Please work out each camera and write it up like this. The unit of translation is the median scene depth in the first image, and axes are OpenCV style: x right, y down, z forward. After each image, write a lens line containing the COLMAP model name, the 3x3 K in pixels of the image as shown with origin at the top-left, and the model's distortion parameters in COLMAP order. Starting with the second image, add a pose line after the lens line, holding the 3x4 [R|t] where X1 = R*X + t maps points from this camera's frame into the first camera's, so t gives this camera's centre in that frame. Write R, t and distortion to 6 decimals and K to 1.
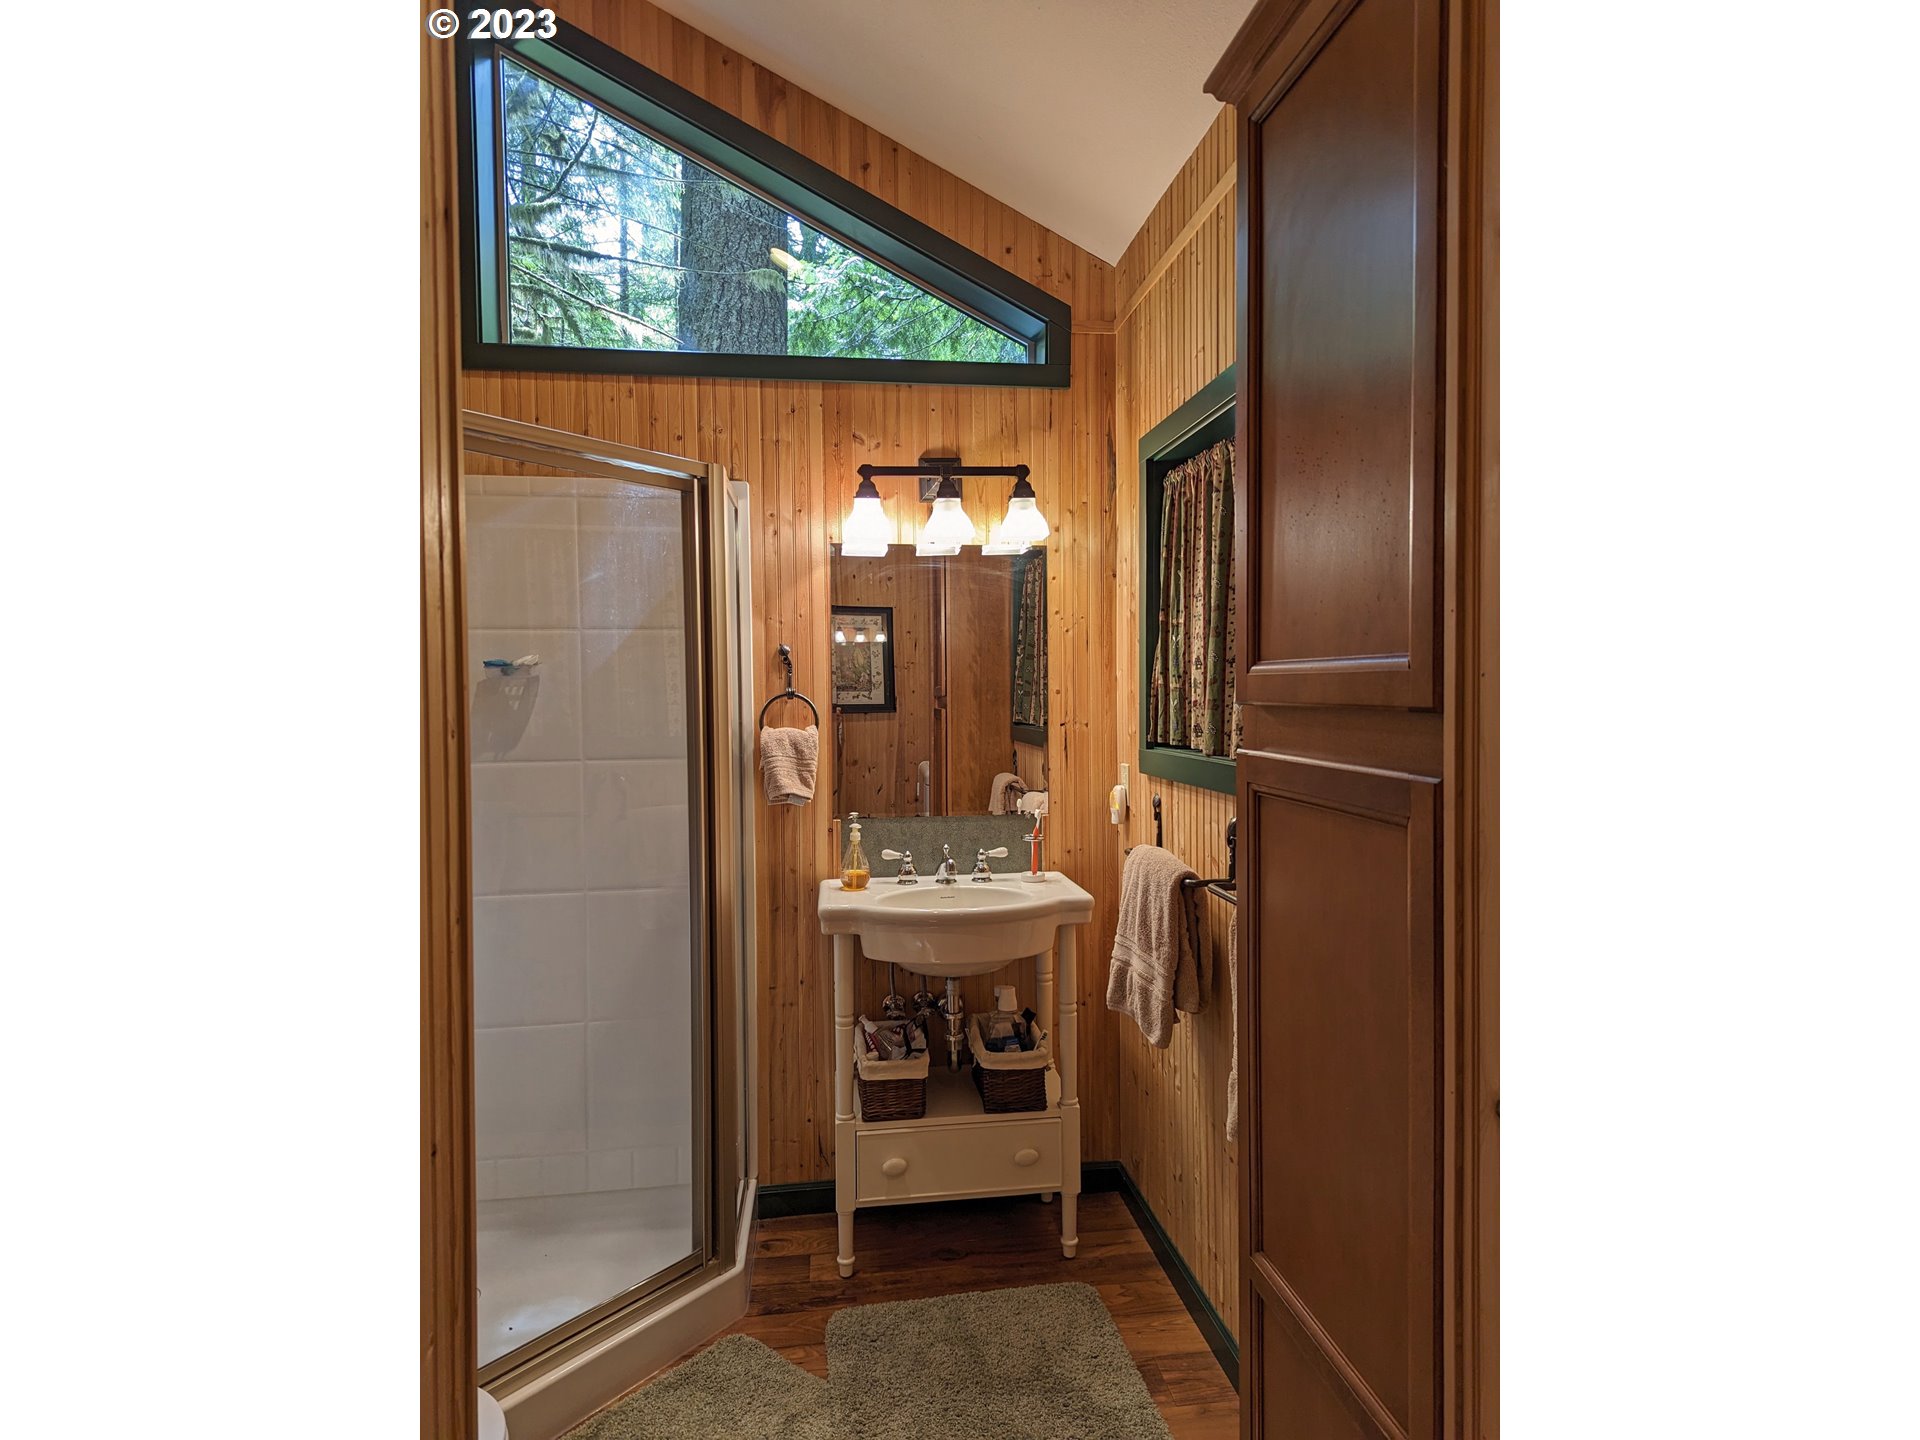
lens RADIAL K [[1018.4, 0, 963.3], [0, 1018.4, 715.9], [0, 0, 1]] dist [0.074221, -0.090330]
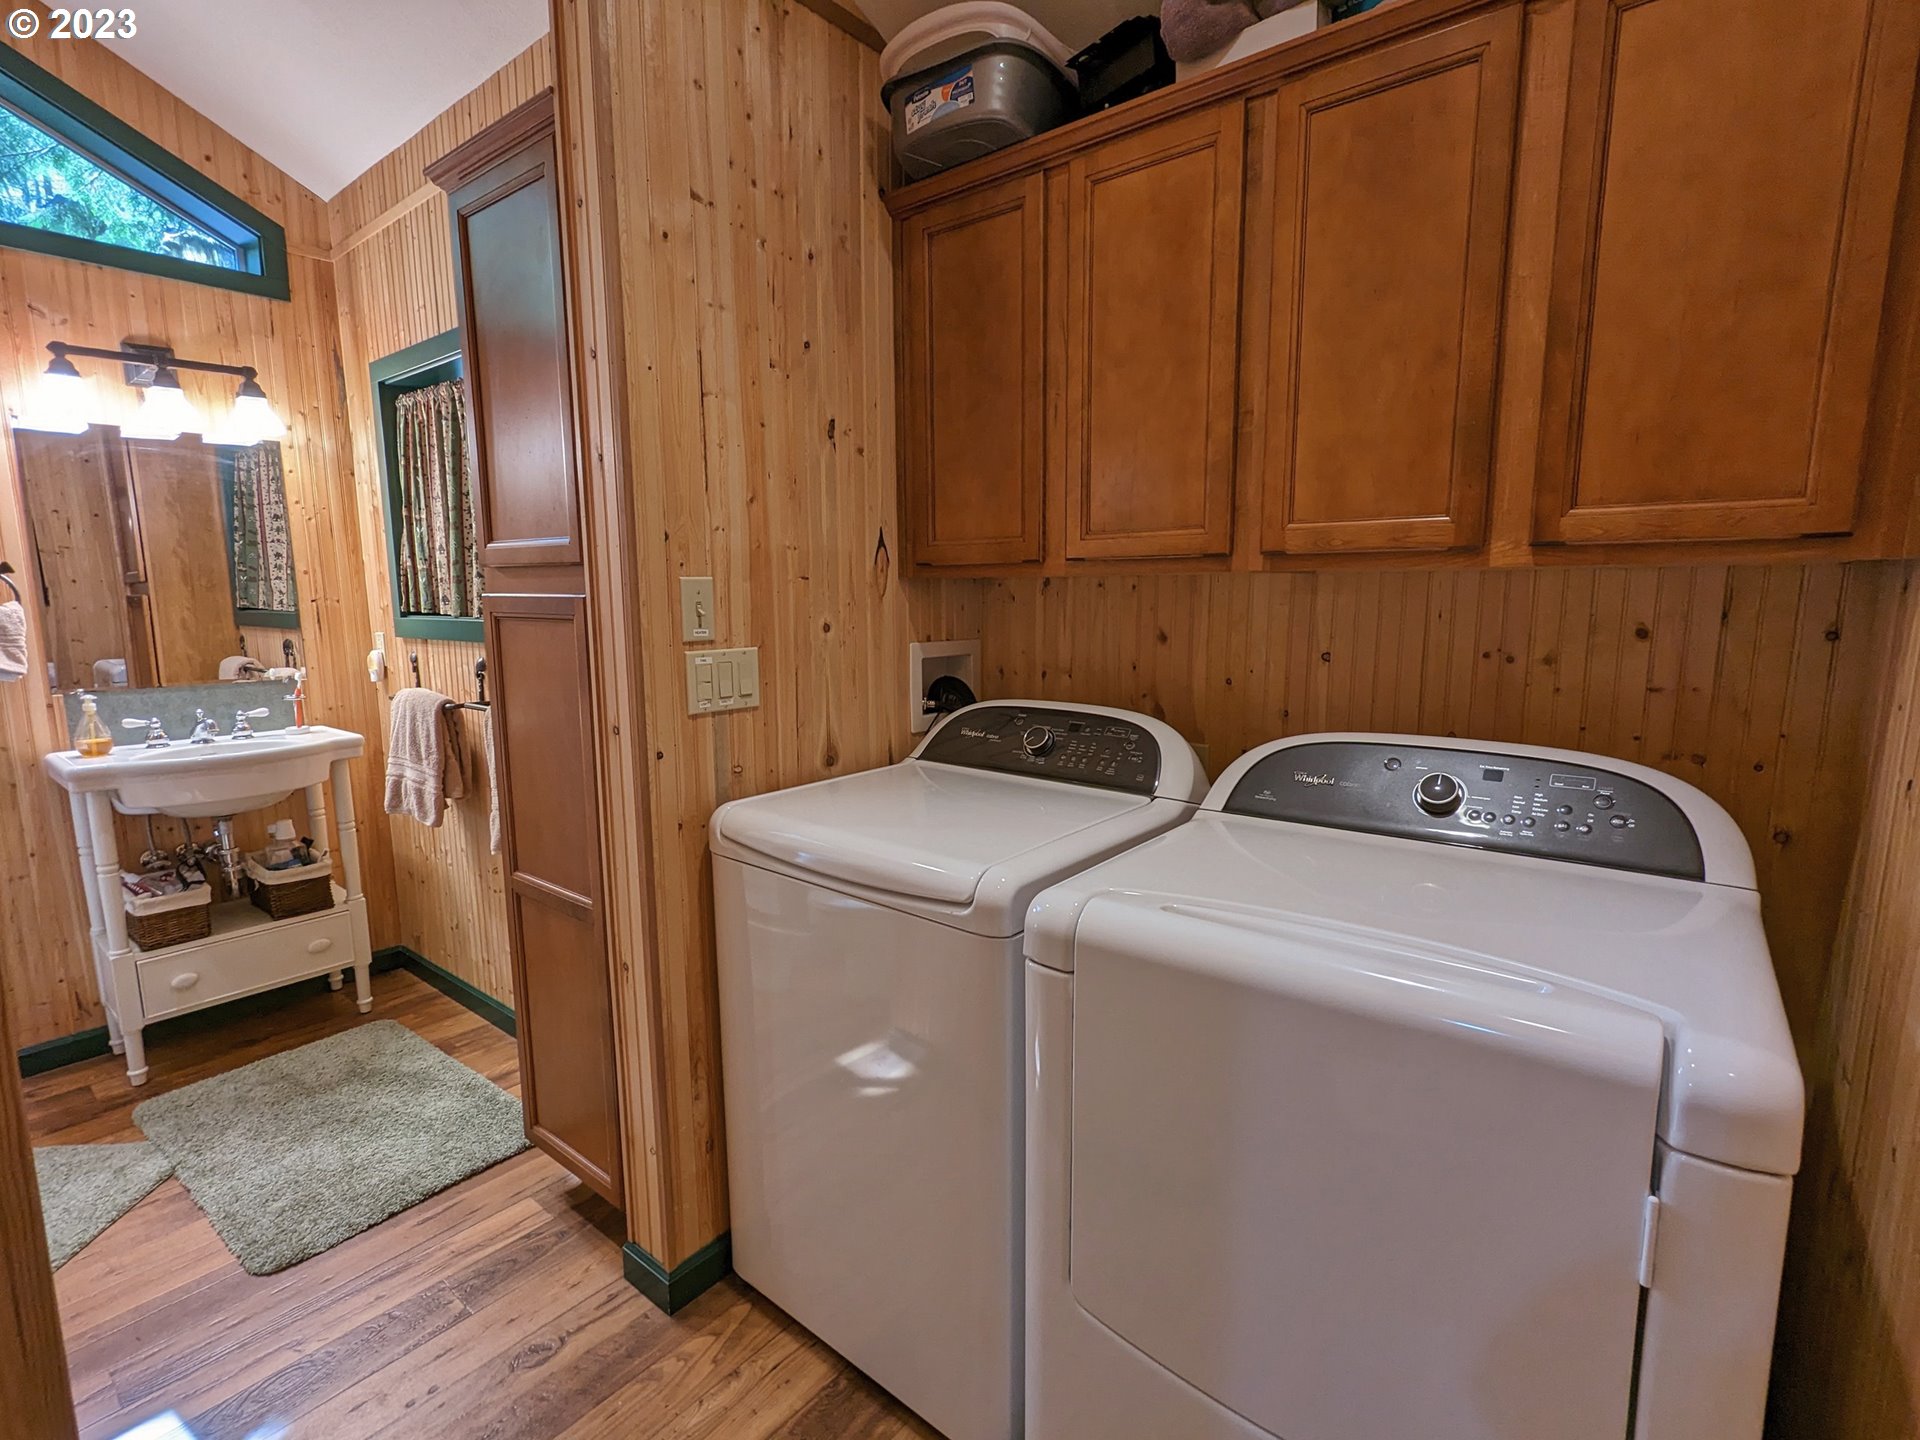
lens RADIAL K [[906.9, 0, 966.2], [0, 906.9, 724.9], [0, 0, 1]] dist [0.008168, -0.007216]
pose [[0.725284, -0.095916, 0.681735, -0.094377], [0.014065, 0.992105, 0.124620, 0.033933], [-0.688306, -0.080796, 0.720907, -0.313711]]
